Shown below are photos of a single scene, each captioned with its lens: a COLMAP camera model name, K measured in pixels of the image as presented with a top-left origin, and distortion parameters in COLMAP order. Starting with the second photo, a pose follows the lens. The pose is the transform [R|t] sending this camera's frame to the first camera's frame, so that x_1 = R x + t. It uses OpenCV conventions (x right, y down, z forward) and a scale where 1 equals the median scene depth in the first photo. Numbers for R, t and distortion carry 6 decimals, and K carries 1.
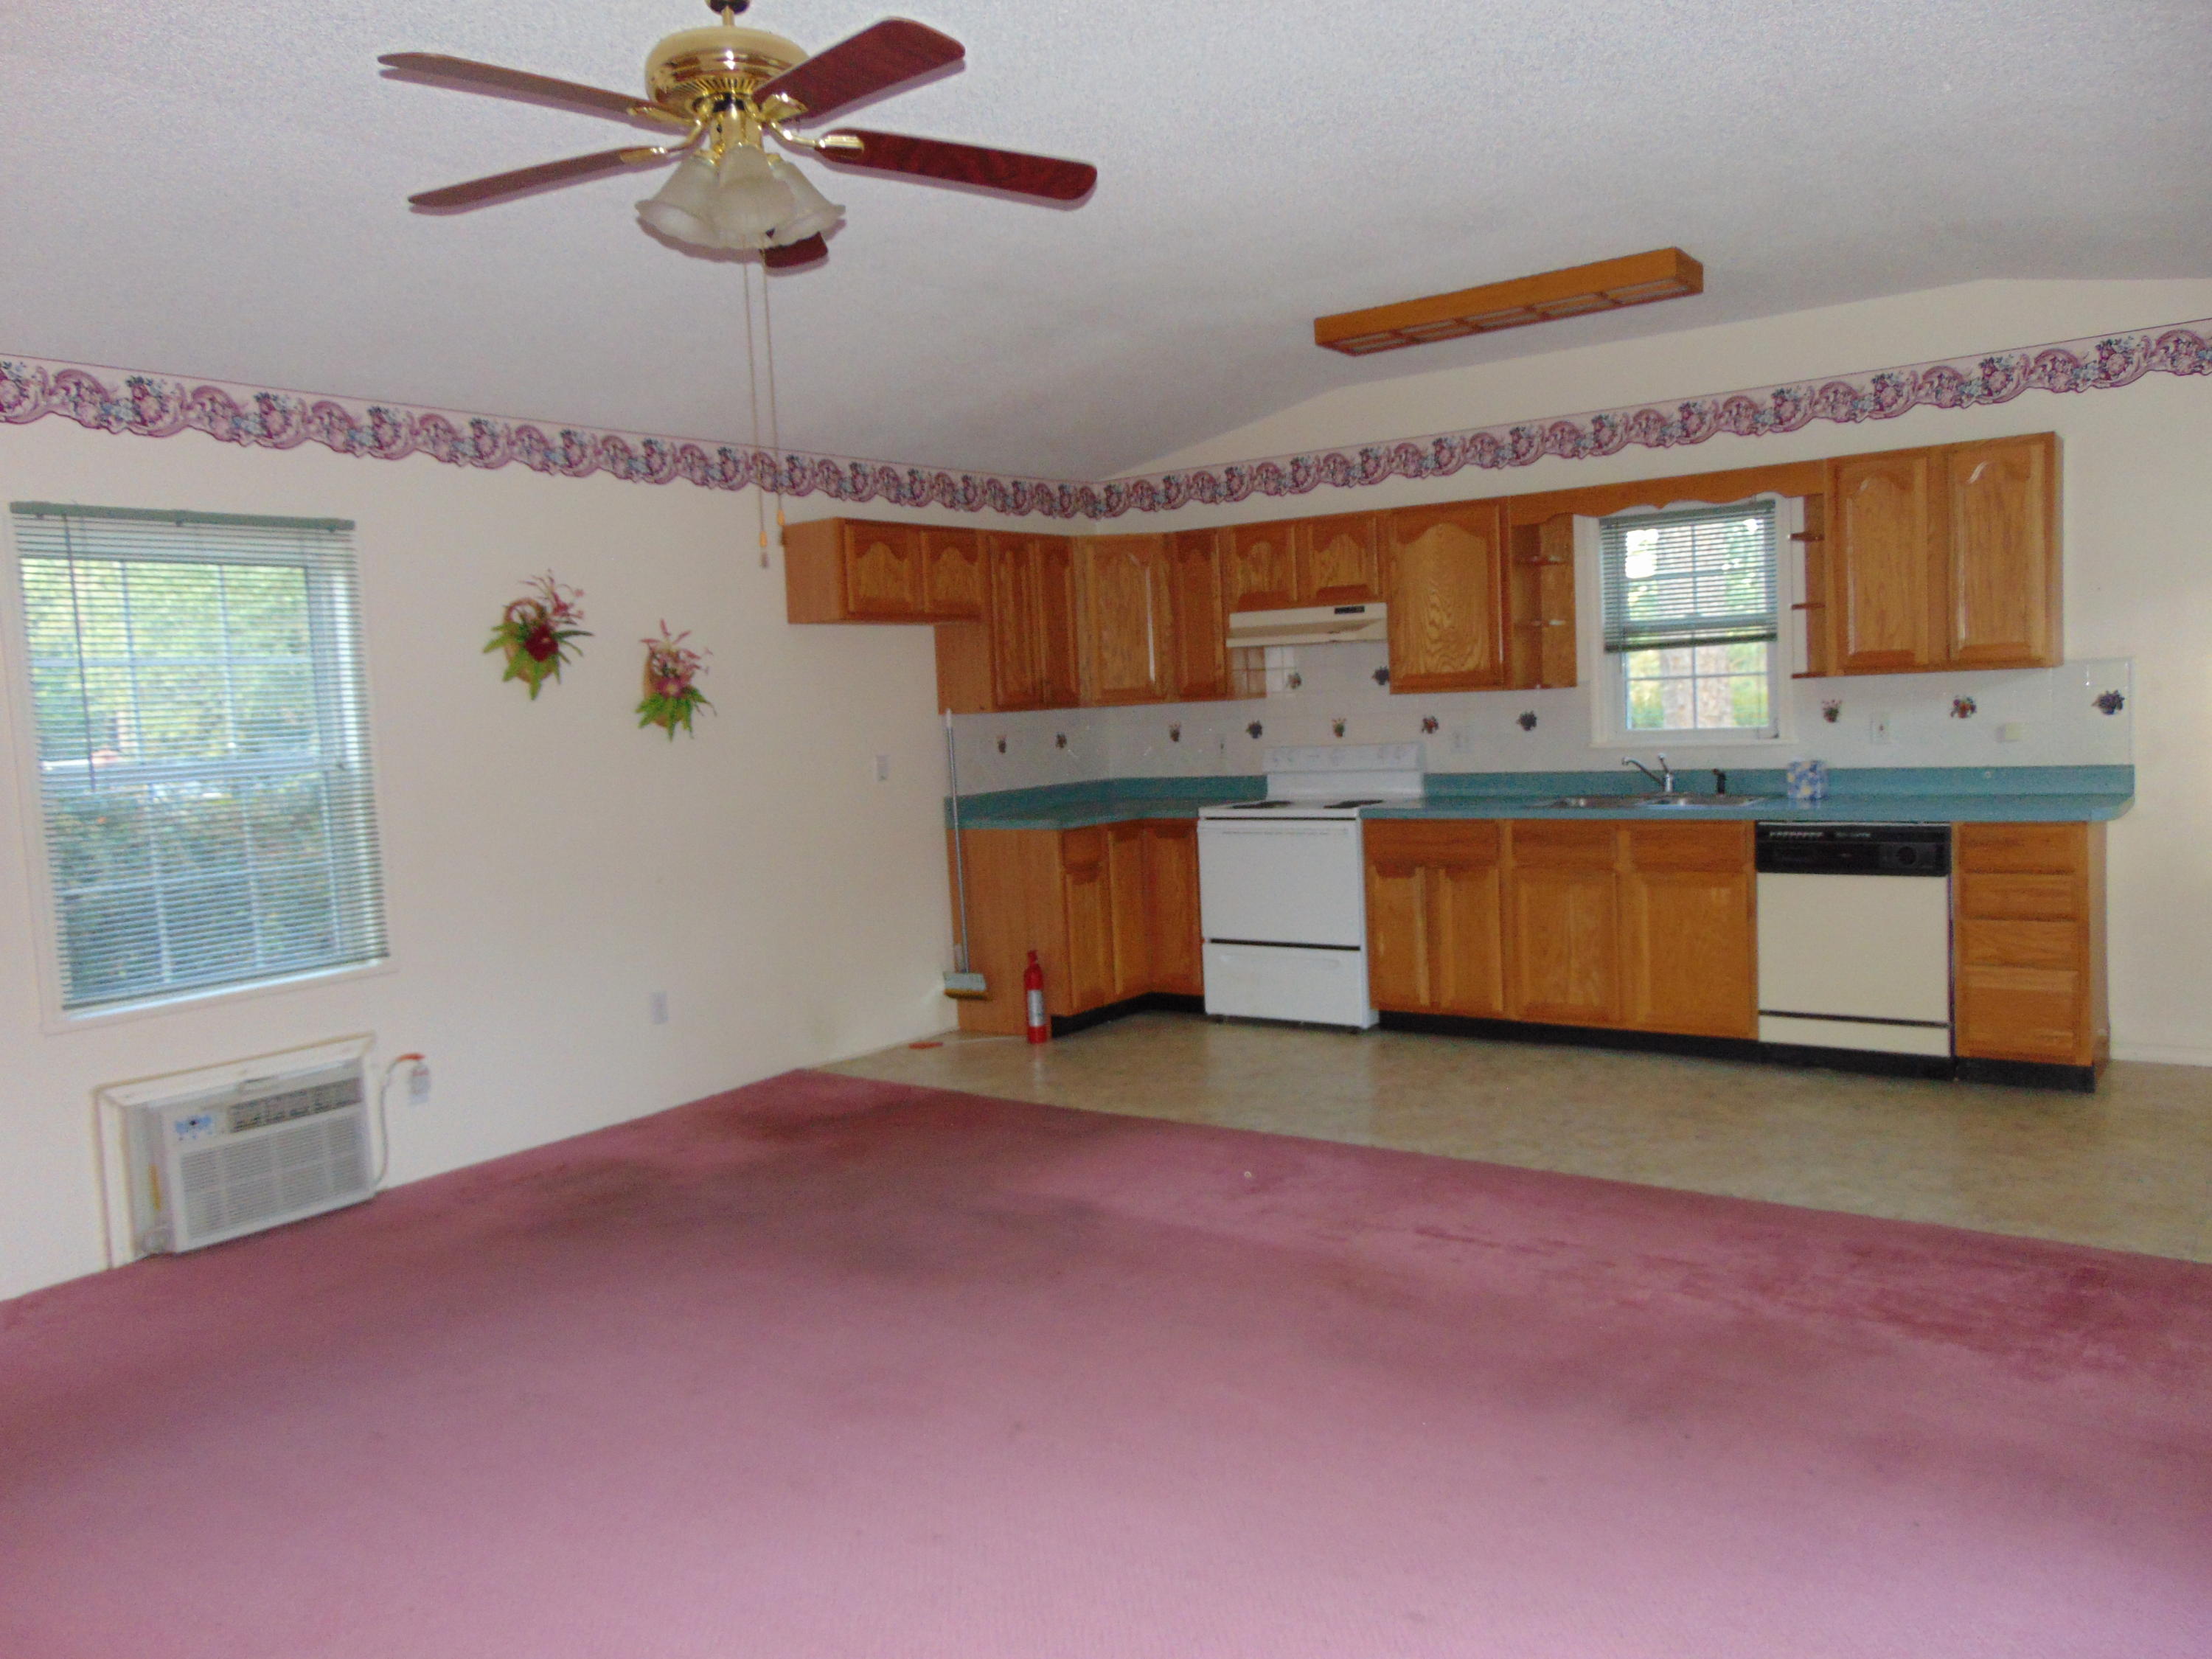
lens RADIAL K [[1611.1, 0, 1106.0], [0, 1611.1, 829.5], [0, 0, 1]] dist [-0.050484, 0.083600]
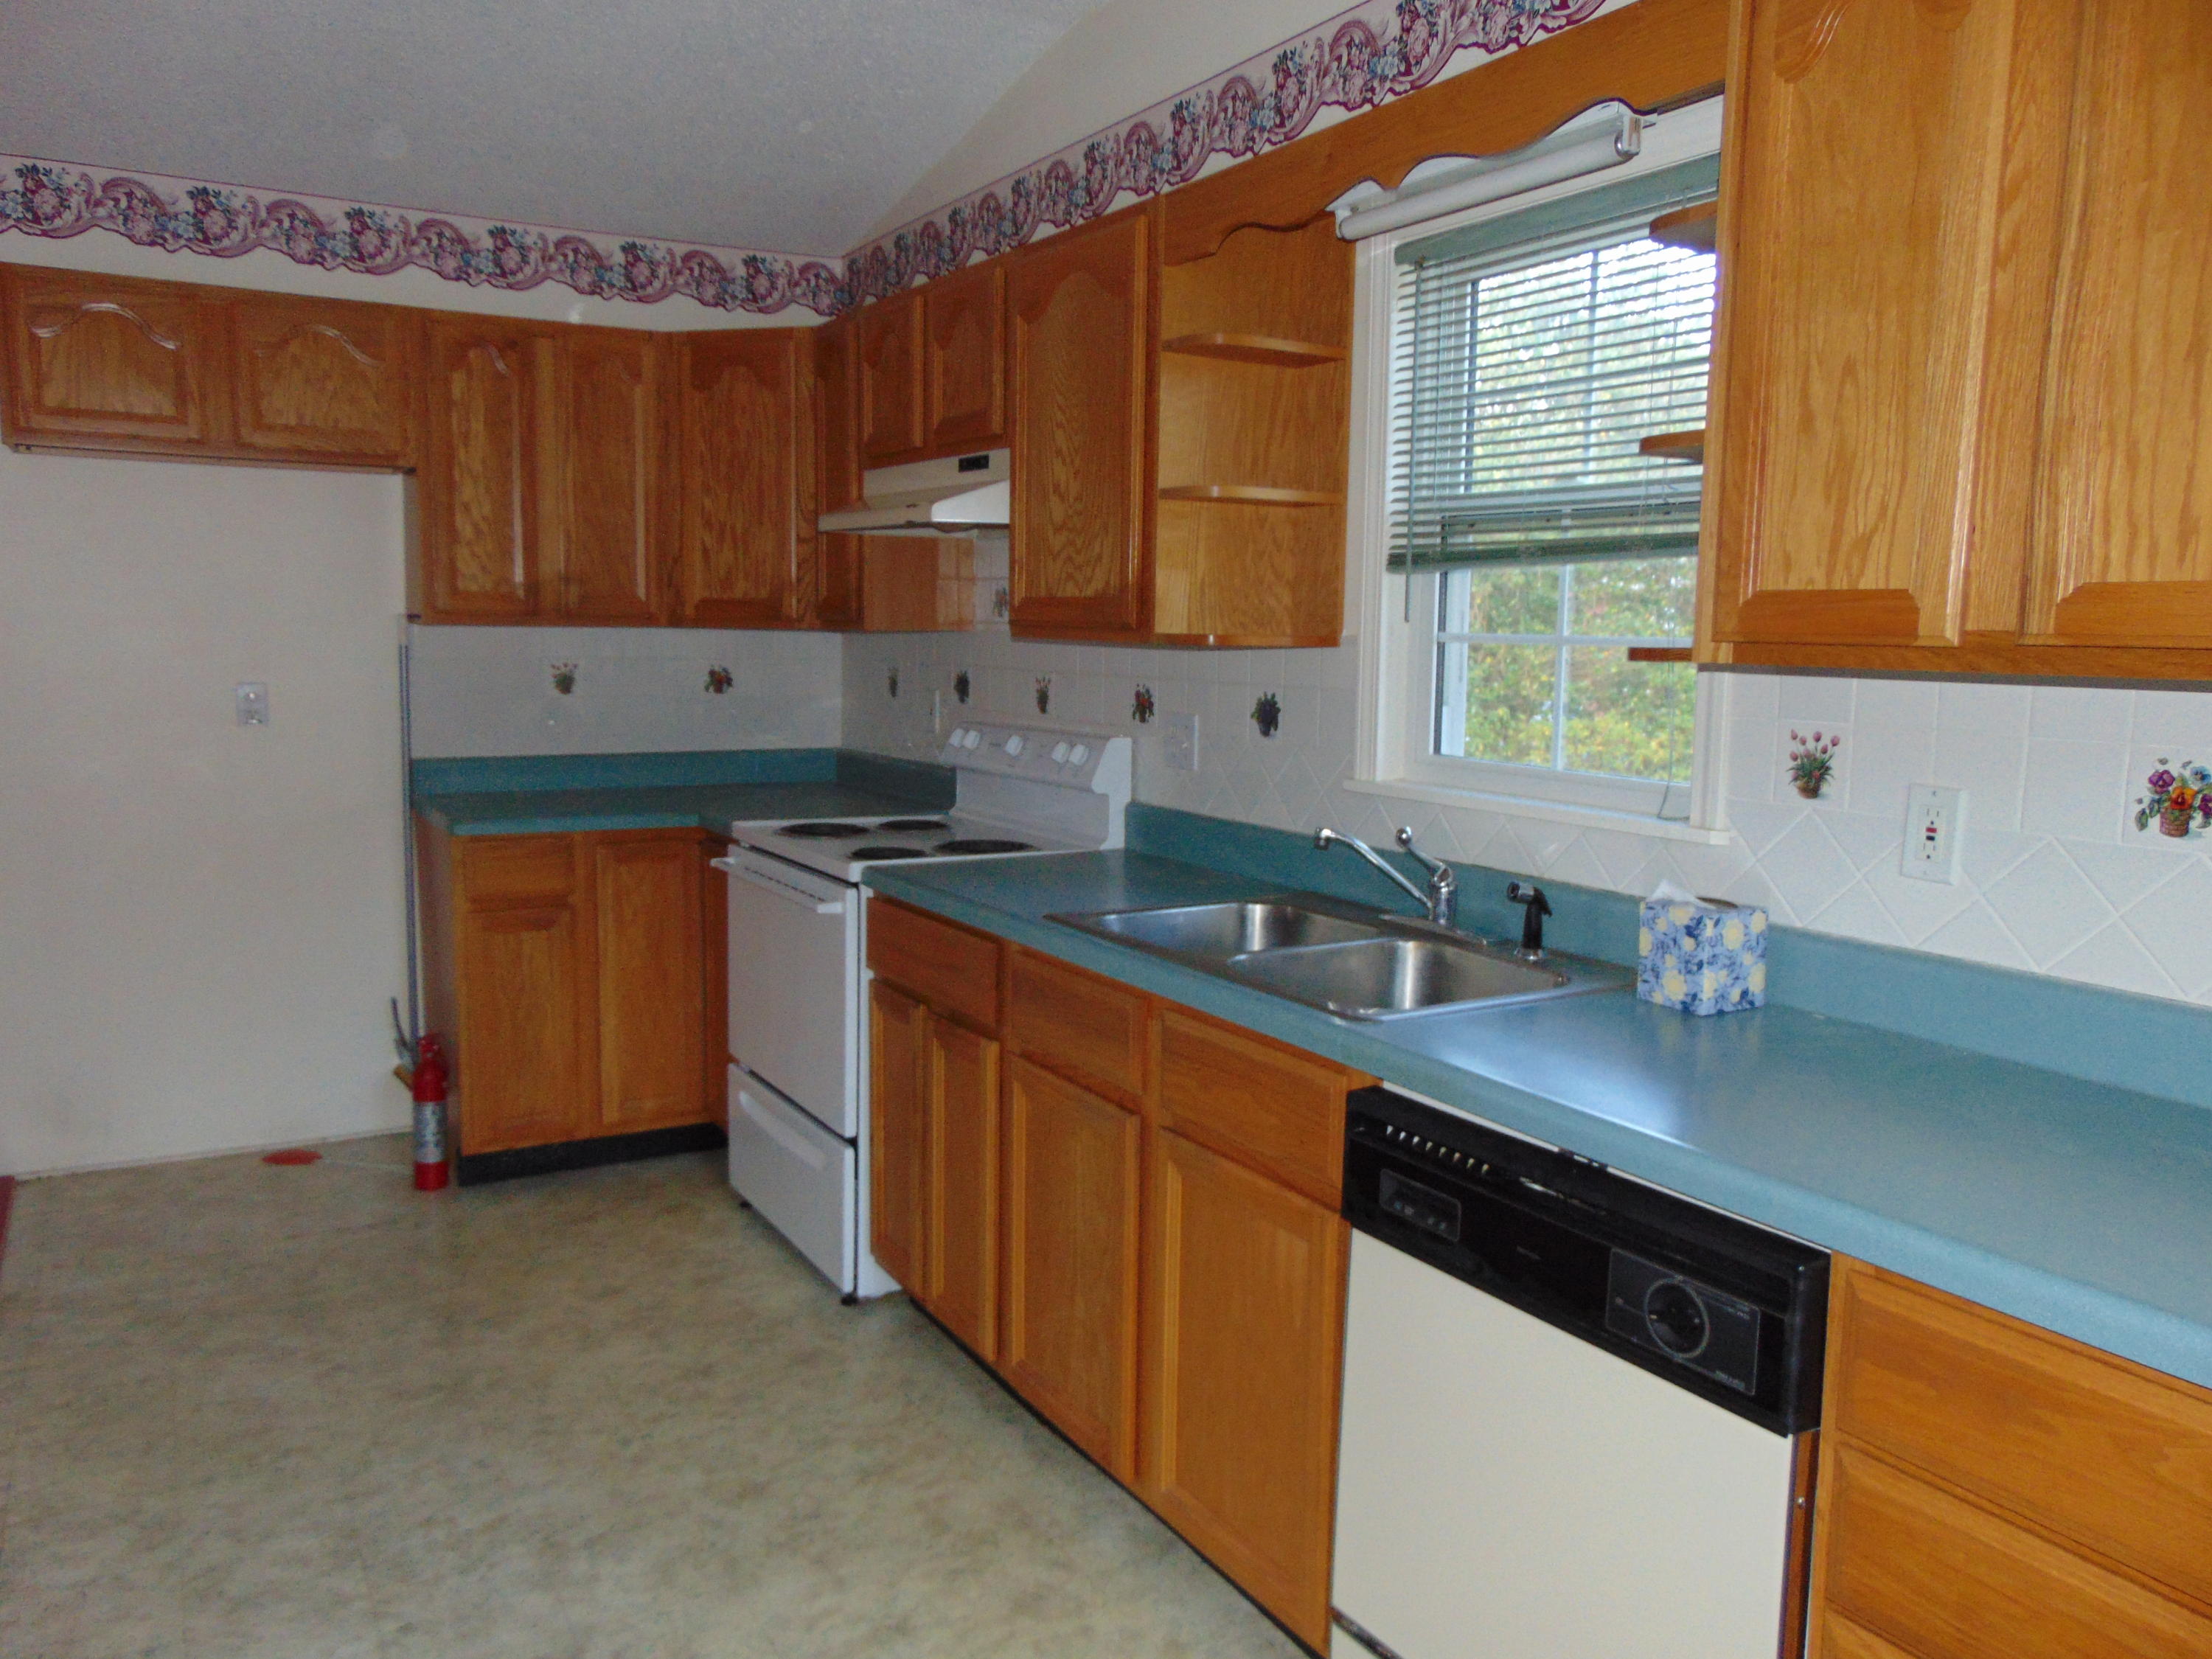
lens RADIAL K [[1646.2, 0, 1106.0], [0, 1646.2, 829.5], [0, 0, 1]] dist [-0.011320, 0.086433]
pose [[0.909667, 0.109472, -0.400652, 0.383392], [-0.086500, 0.993422, 0.075041, -0.061464], [0.406231, -0.033606, 0.913152, 0.514374]]
